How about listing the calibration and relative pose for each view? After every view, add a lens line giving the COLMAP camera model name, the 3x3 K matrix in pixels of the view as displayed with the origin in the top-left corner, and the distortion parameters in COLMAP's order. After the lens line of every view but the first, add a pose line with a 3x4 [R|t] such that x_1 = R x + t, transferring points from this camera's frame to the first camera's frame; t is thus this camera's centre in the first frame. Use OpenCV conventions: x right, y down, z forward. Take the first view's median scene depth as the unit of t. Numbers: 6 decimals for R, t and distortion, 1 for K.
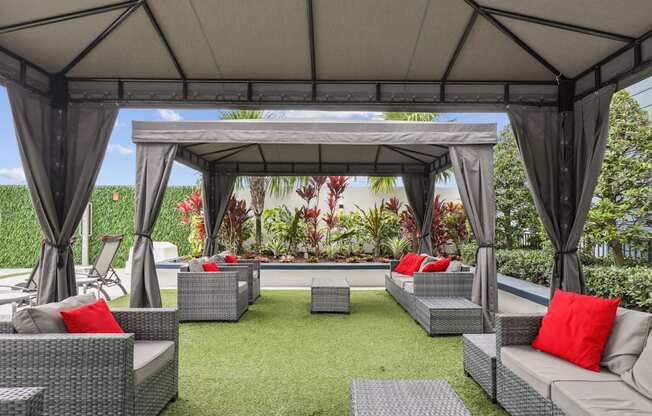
lens RADIAL K [[403.5, 0, 326.0], [0, 403.5, 217.7], [0, 0, 1]] dist [-0.000119, 0.000216]
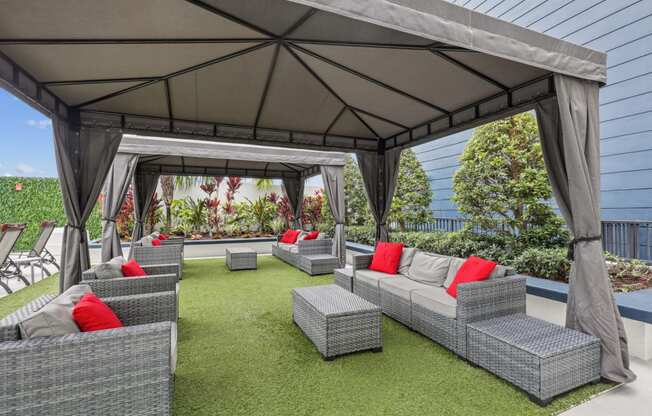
lens RADIAL K [[305.4, 0, 326.0], [0, 305.4, 208.0], [0, 0, 1]] dist [-0.003815, -0.000306]
pose [[0.926797, -0.001494, 0.375561, -0.126877], [-0.001052, 0.999978, 0.006573, -0.004014], [-0.375562, -0.006487, 0.926774, -0.168165]]
